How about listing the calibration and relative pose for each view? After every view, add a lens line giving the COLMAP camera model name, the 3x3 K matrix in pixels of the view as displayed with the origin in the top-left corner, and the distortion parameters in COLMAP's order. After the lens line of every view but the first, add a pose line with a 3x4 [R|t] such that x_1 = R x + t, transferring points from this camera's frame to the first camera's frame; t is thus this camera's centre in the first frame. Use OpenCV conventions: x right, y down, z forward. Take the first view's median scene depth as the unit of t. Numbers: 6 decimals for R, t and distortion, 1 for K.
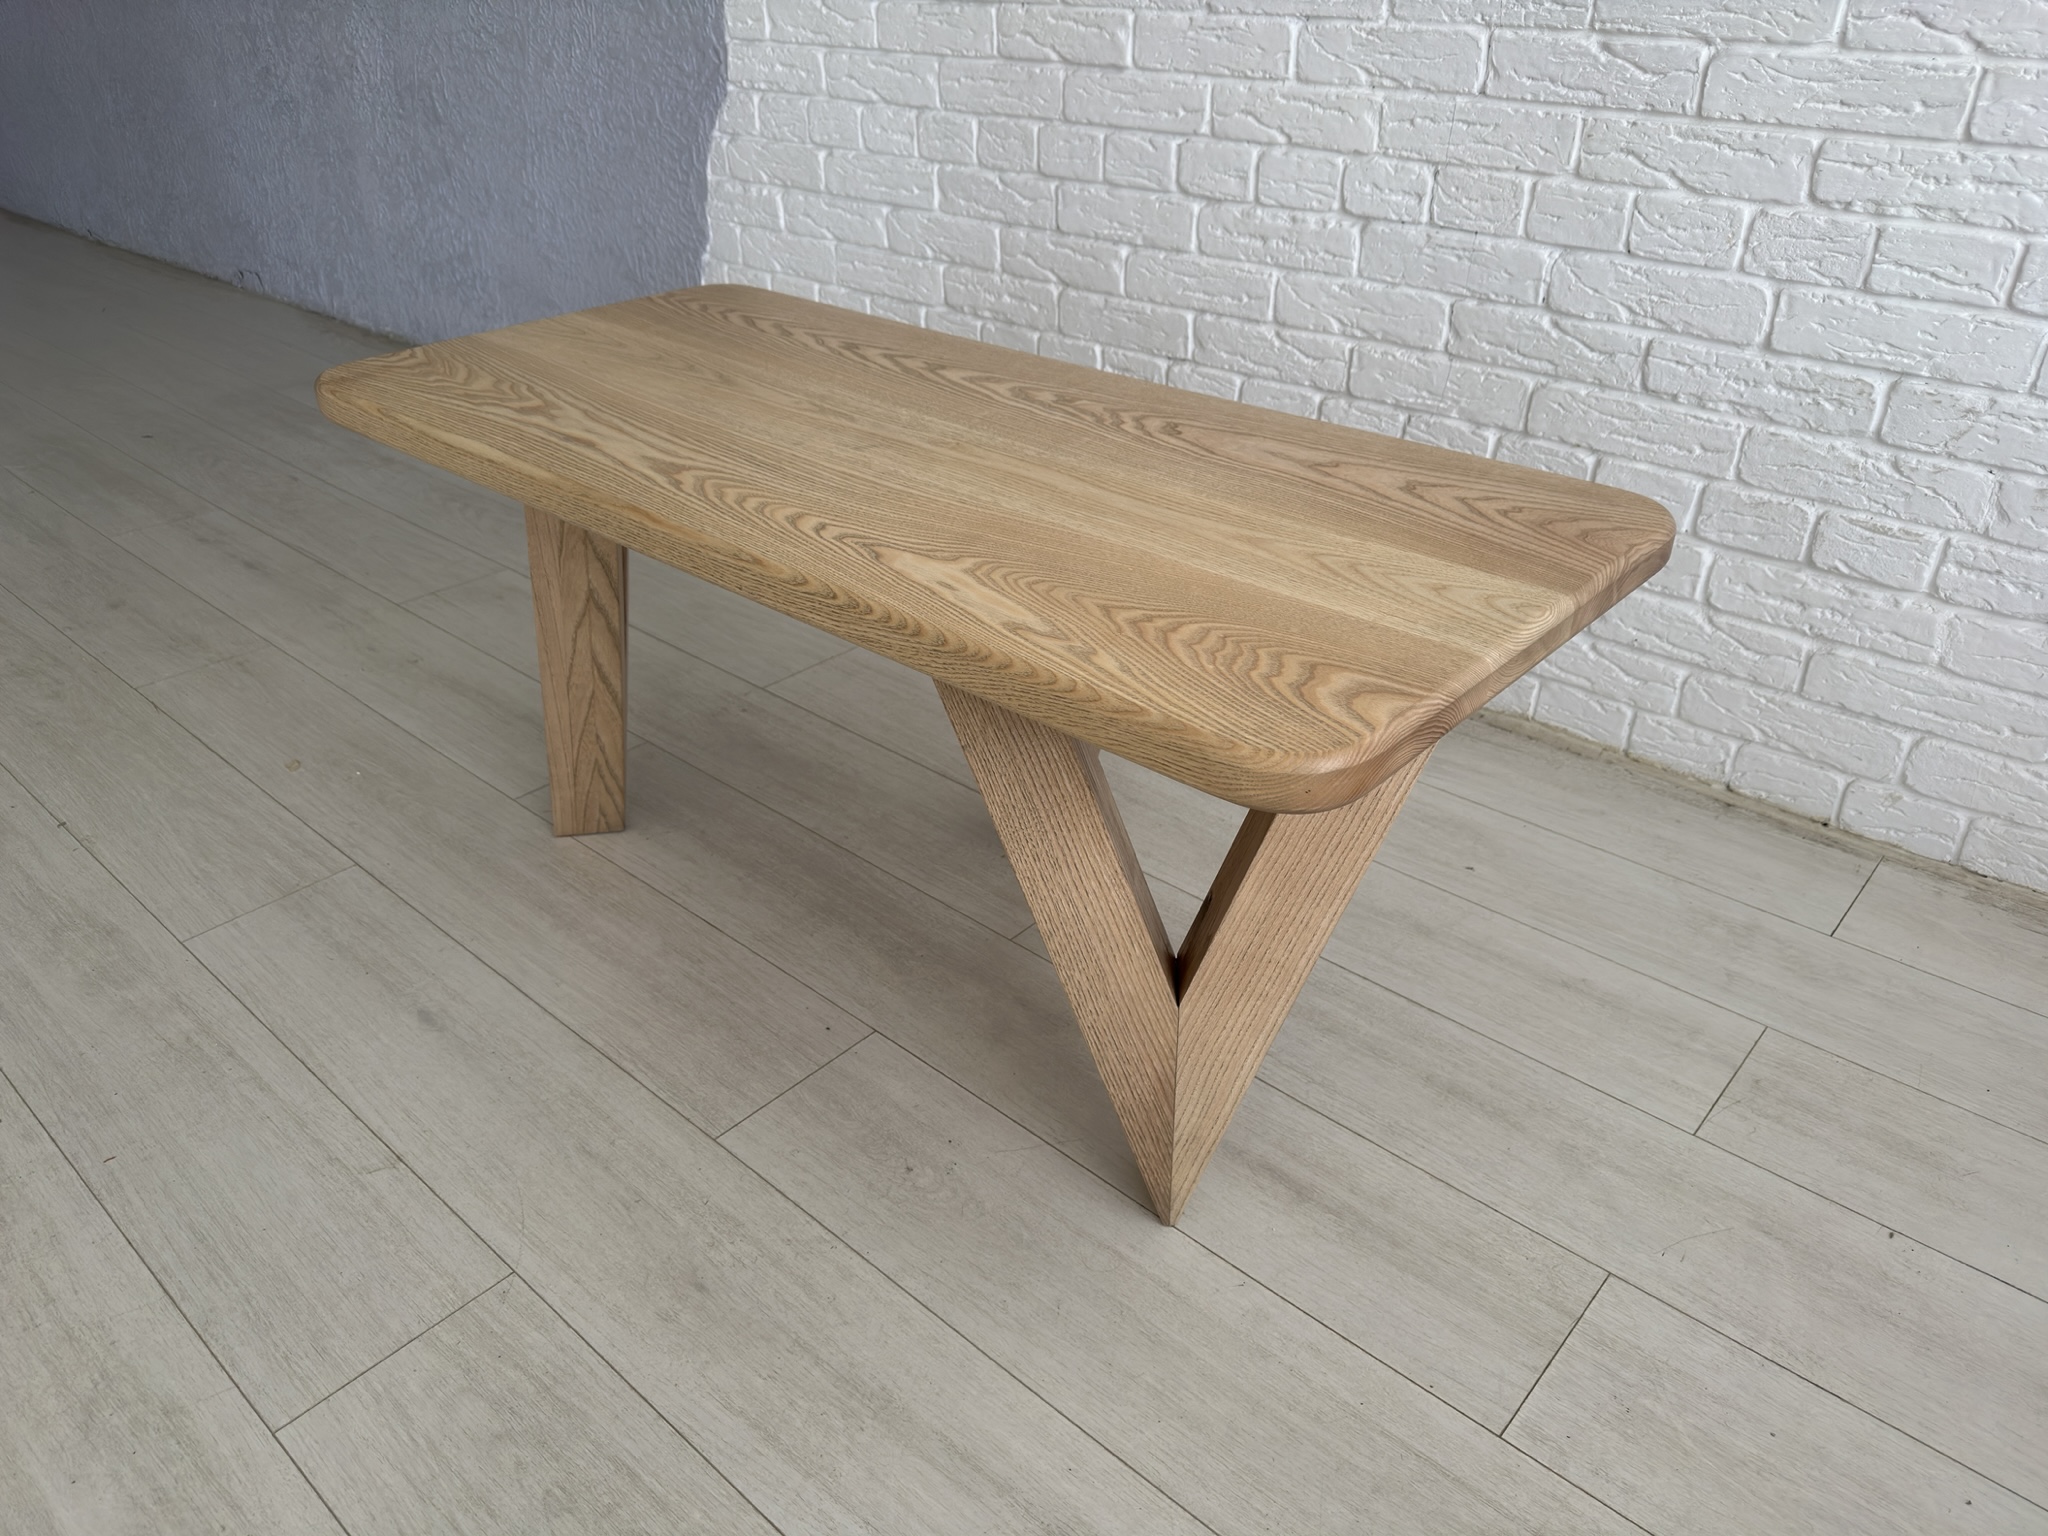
lens RADIAL K [[1447.0, 0, 1037.9], [0, 1447.0, 763.3], [0, 0, 1]] dist [0.012138, -0.030451]
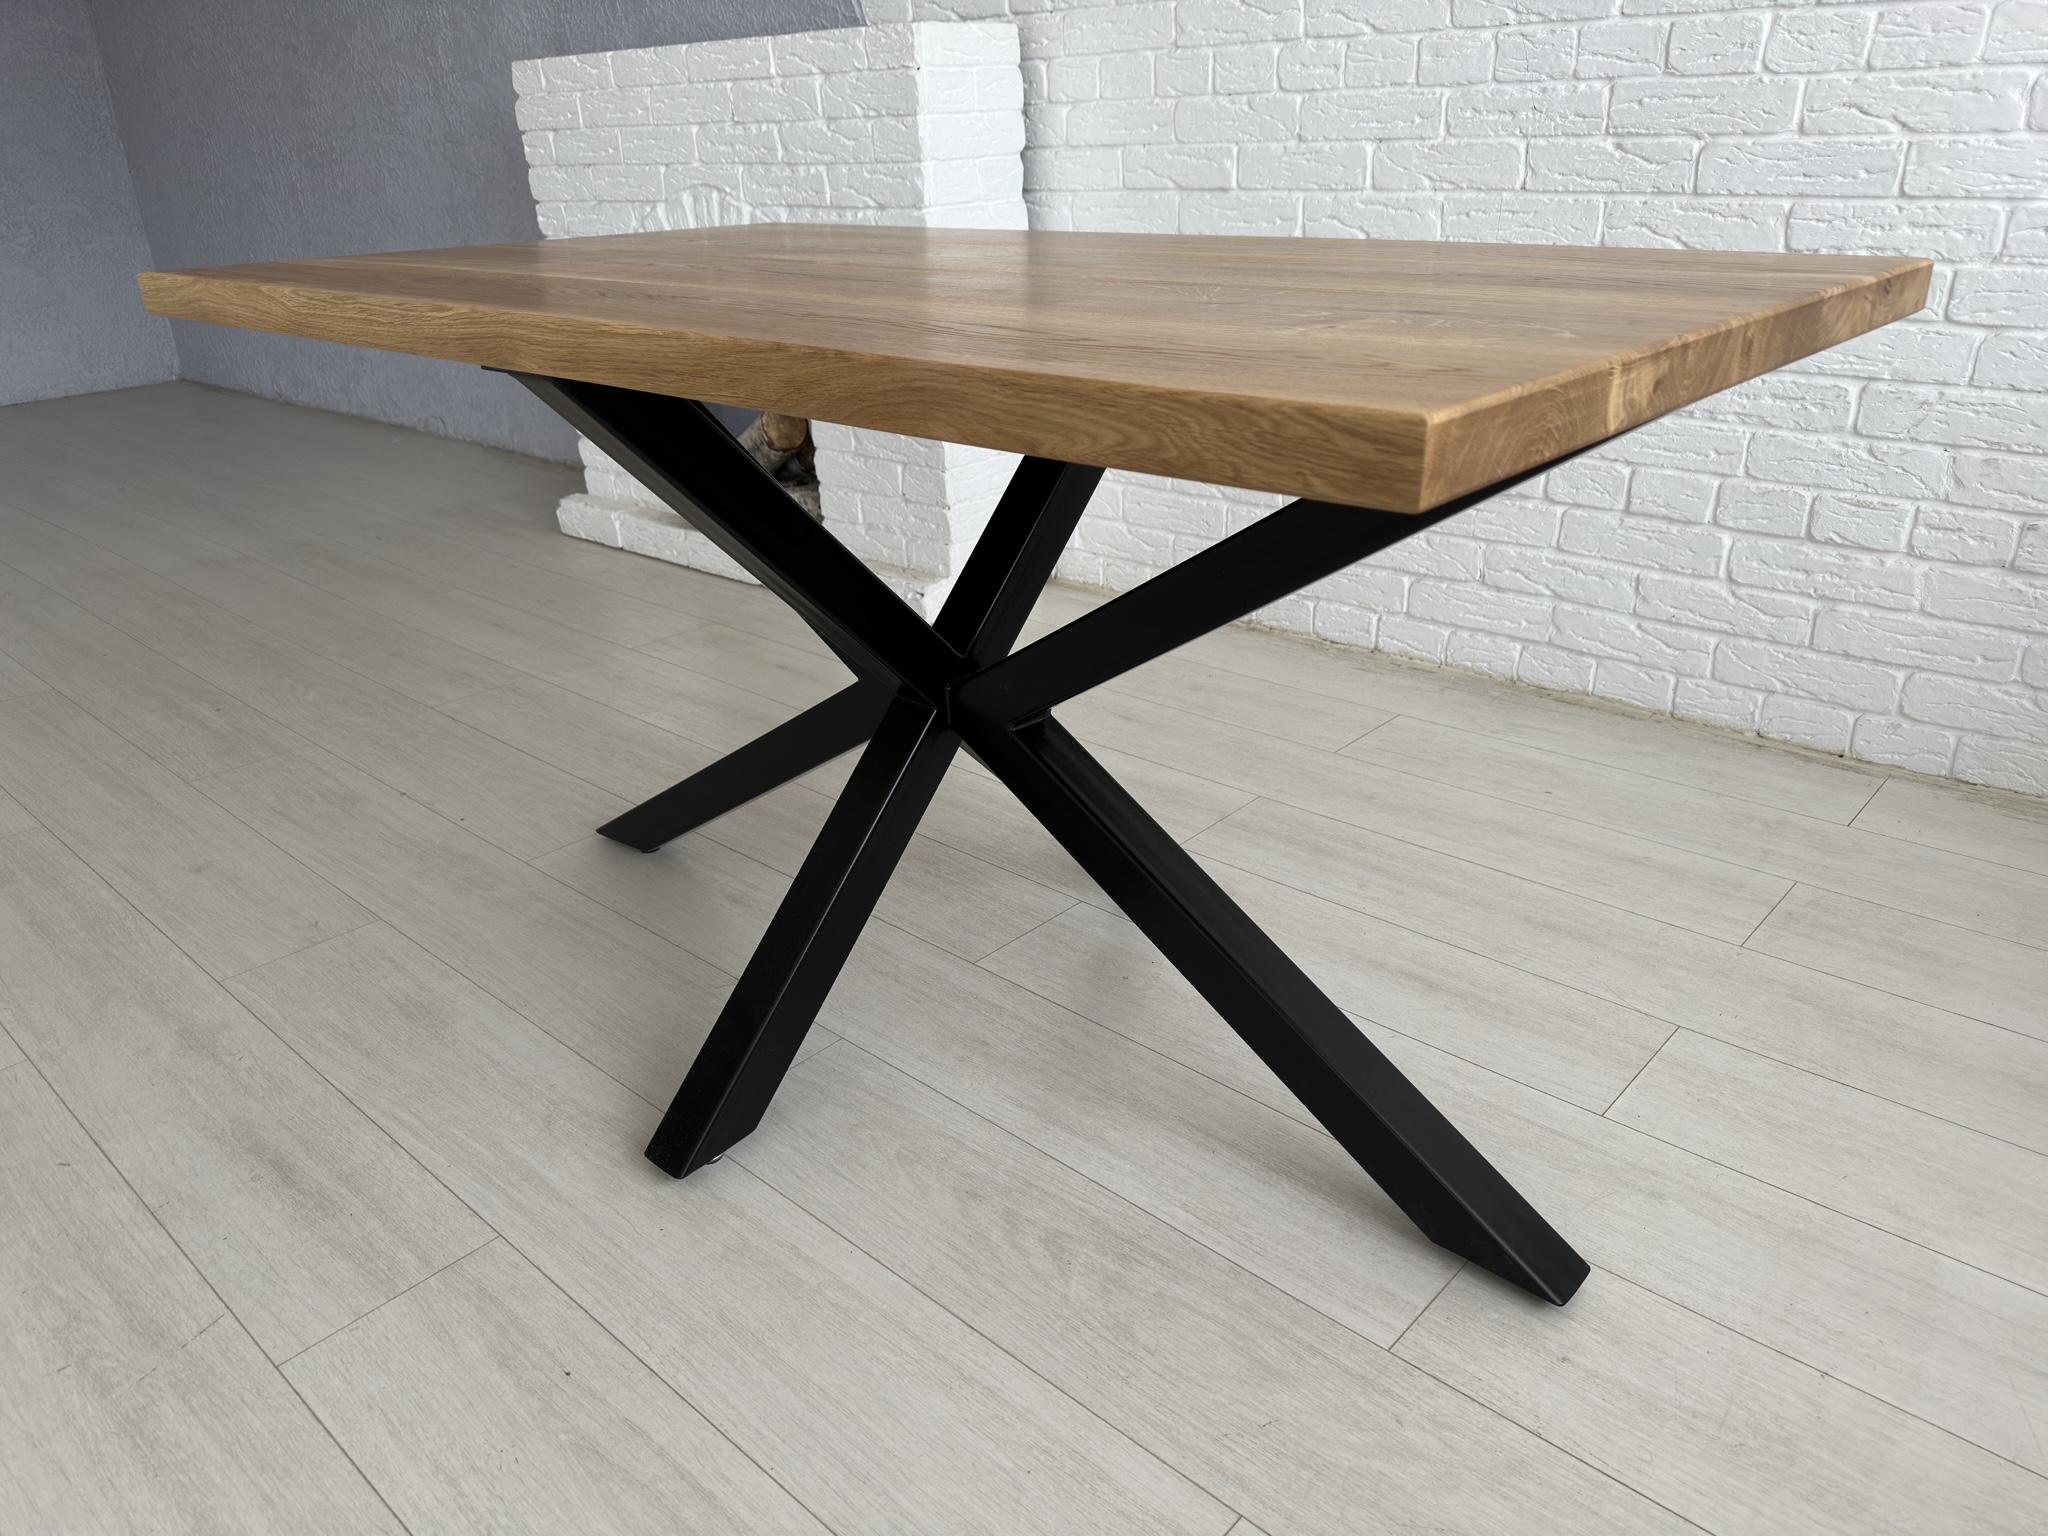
lens RADIAL K [[1447.0, 0, 1035.6], [0, 1447.0, 785.7], [0, 0, 1]] dist [0.012138, -0.030451]
pose [[0.999152, -0.024574, -0.033037, -0.095319], [0.021233, 0.994967, -0.097924, 0.180873], [0.035277, 0.097140, 0.994645, -0.239000]]
